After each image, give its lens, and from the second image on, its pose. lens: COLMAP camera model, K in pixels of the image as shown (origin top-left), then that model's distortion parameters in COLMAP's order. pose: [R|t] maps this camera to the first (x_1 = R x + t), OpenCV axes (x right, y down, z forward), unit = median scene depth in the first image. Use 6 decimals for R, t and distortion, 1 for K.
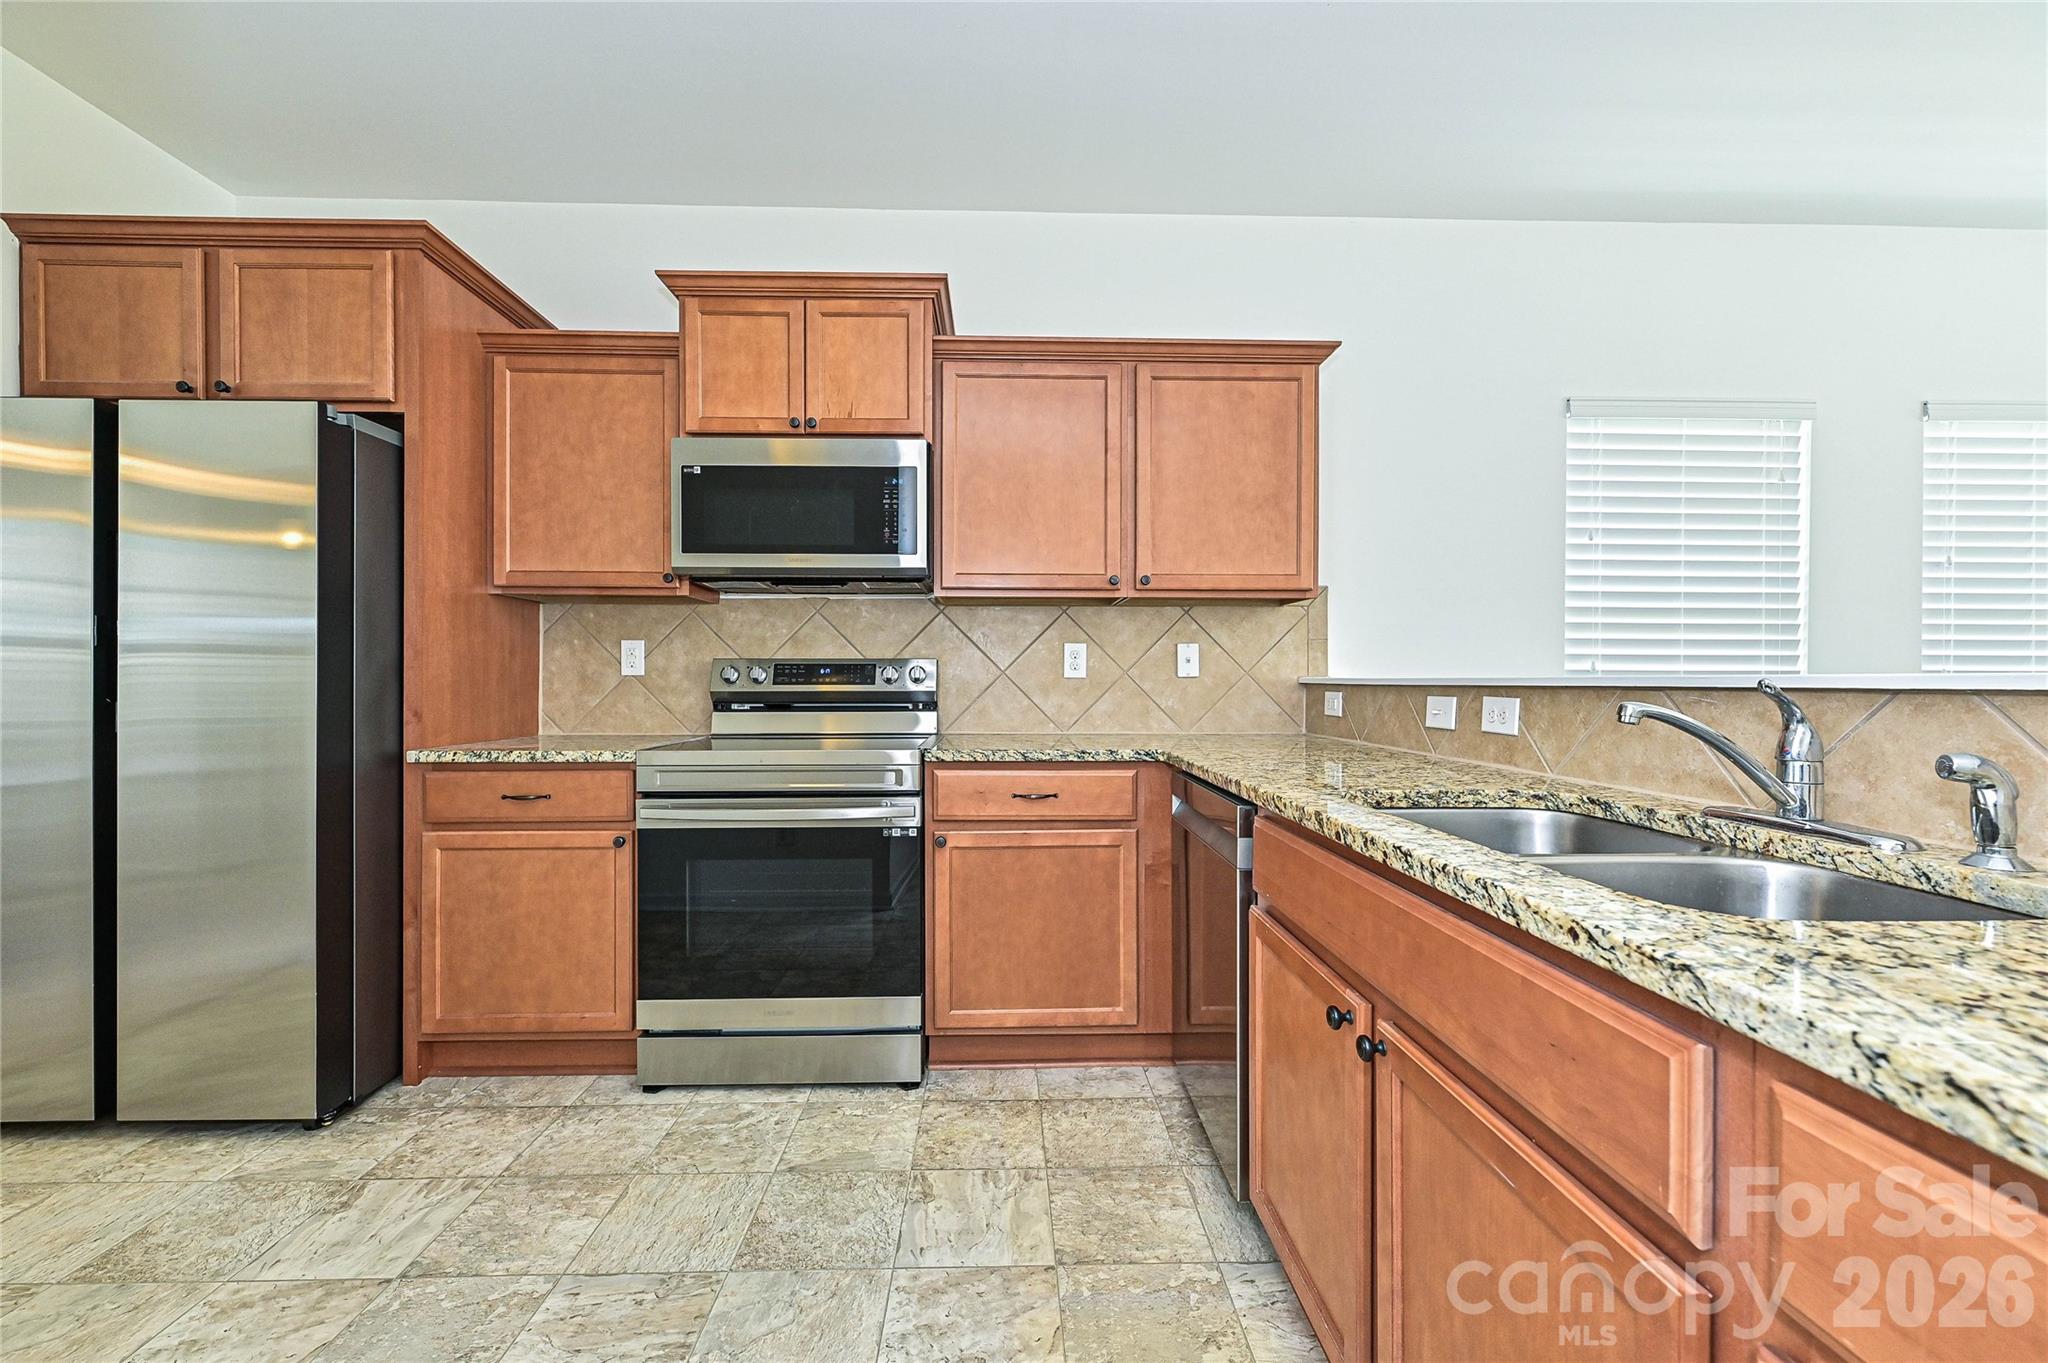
lens RADIAL K [[819.6, 0, 1018.4], [0, 819.6, 676.9], [0, 0, 1]] dist [0.002577, -0.000586]
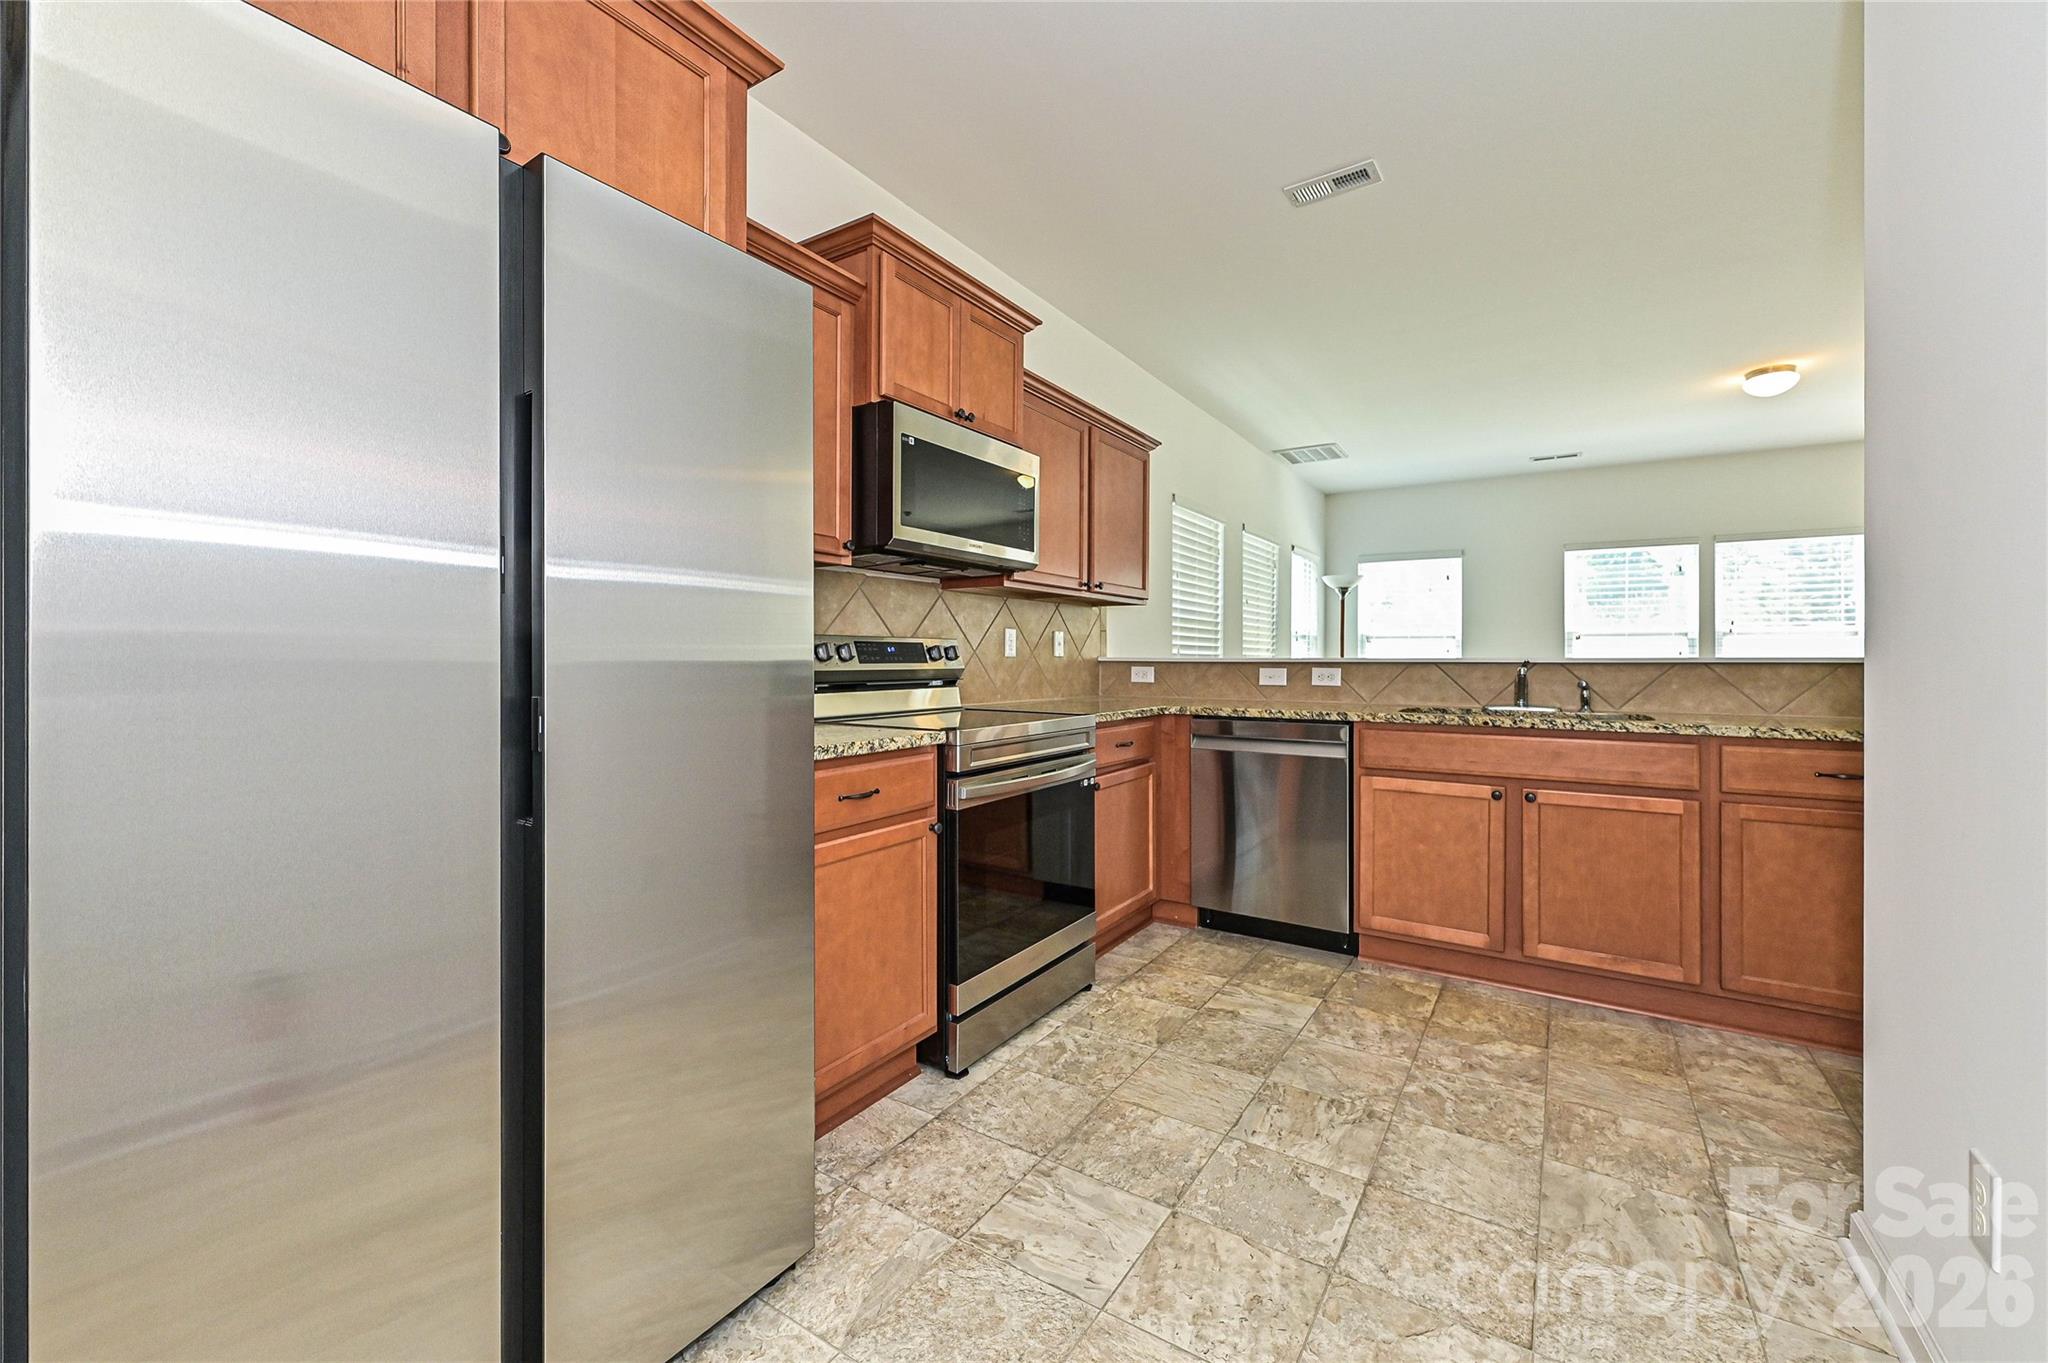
lens RADIAL K [[819.6, 0, 1015.4], [0, 819.6, 655.9], [0, 0, 1]] dist [0.002577, -0.000586]
pose [[0.577730, 0.003799, 0.816219, -1.079390], [-0.003402, 0.999992, -0.002247, 0.002678], [-0.816221, -0.001479, 0.577738, 0.334807]]
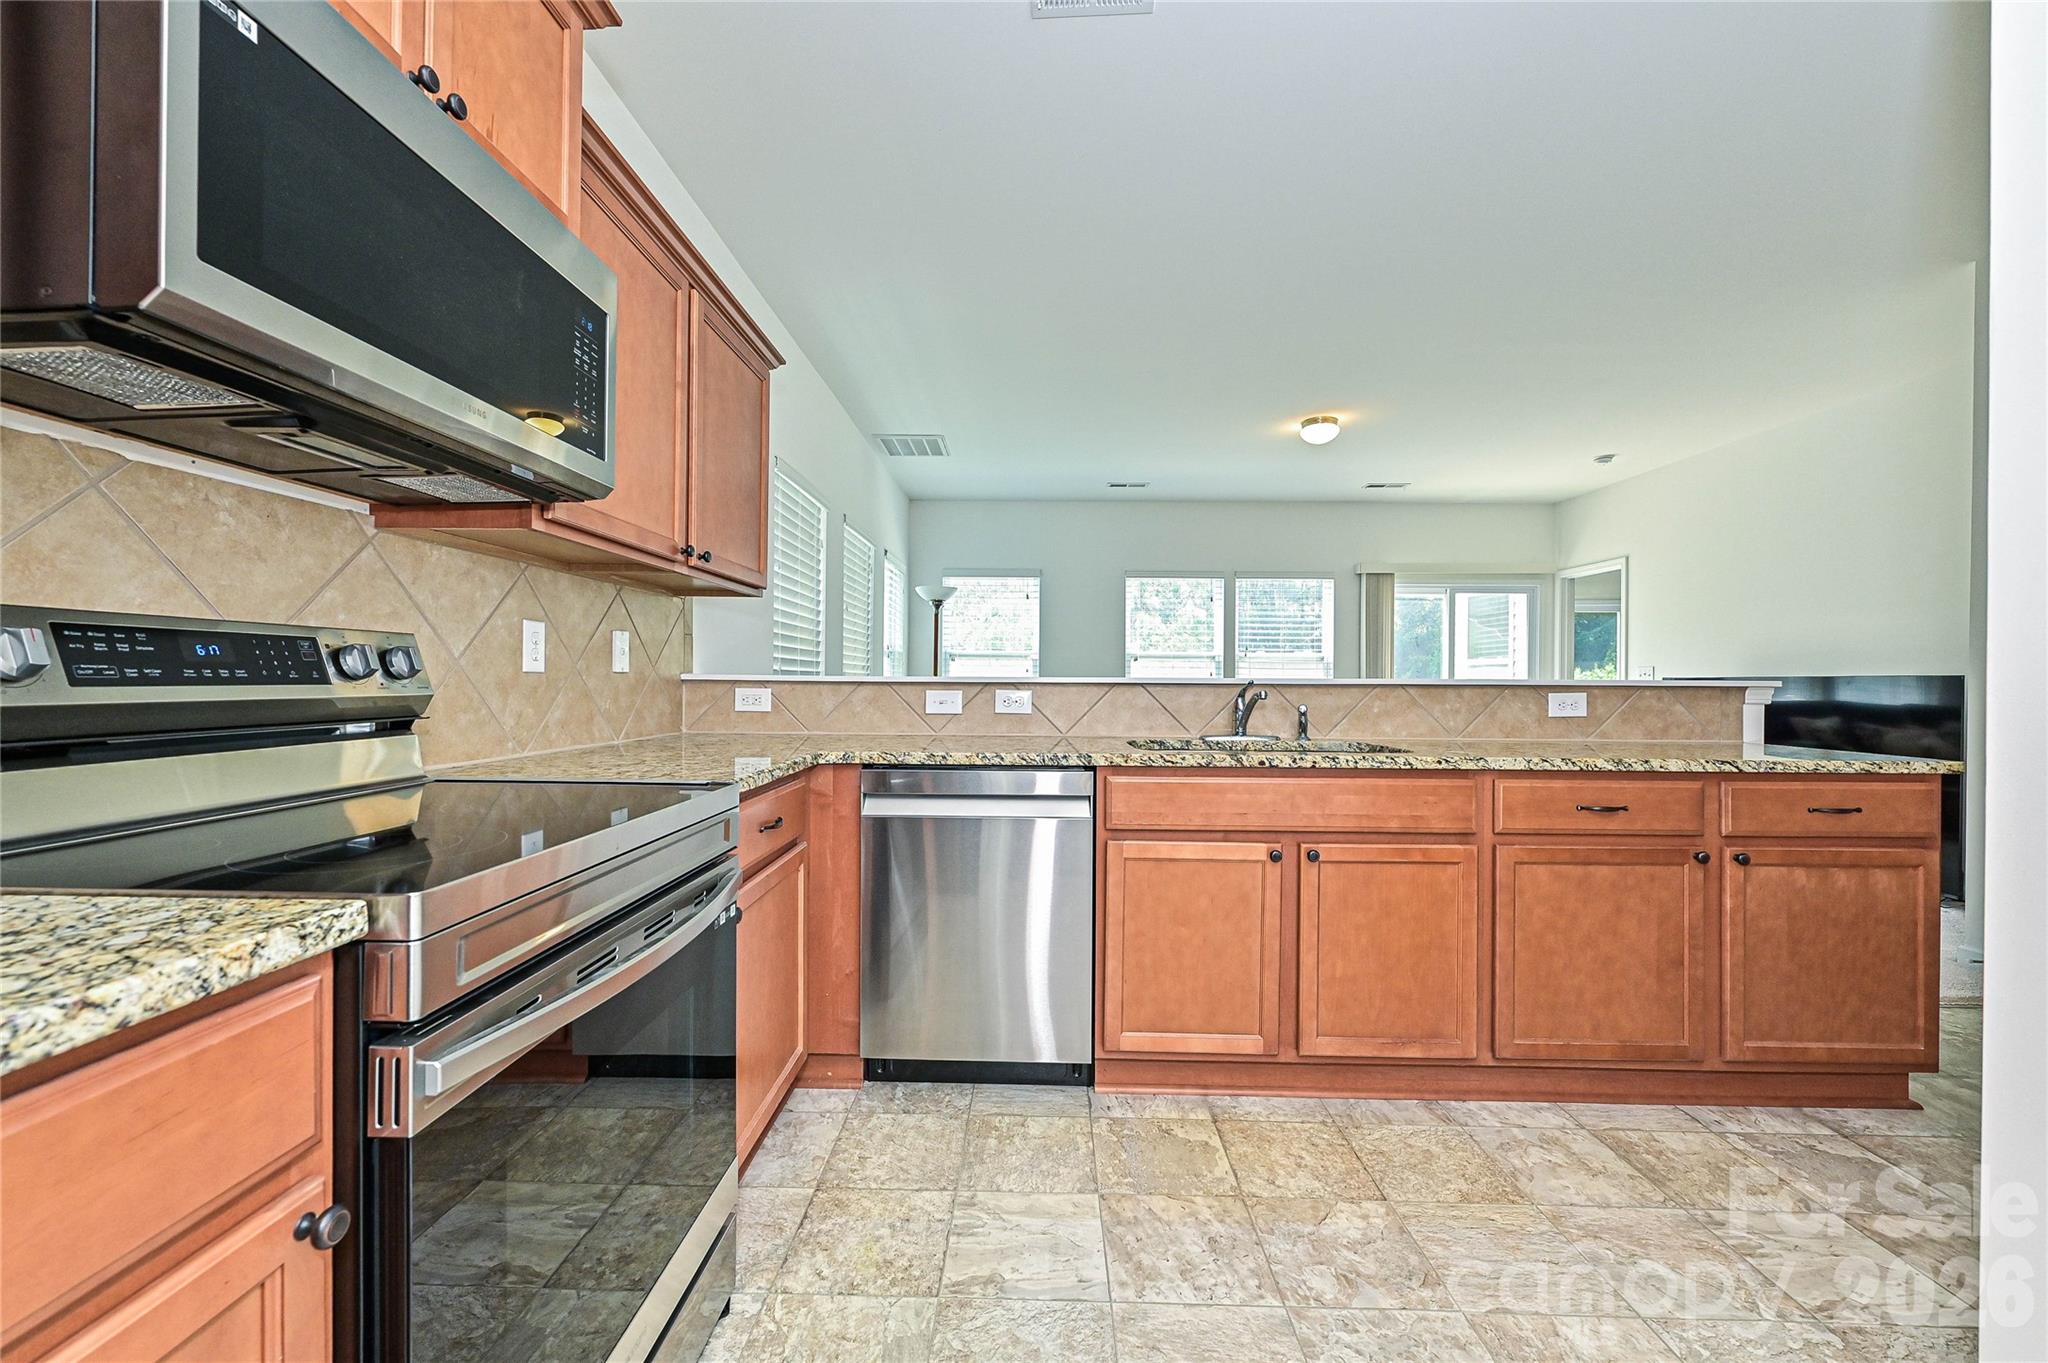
lens RADIAL K [[819.6, 0, 1016.9], [0, 819.6, 679.6], [0, 0, 1]] dist [0.002577, -0.000586]
pose [[0.054610, -0.000602, 0.998508, -0.681631], [-0.009061, 0.999958, 0.001099, 0.003381], [-0.998467, -0.009107, 0.054602, 0.660083]]
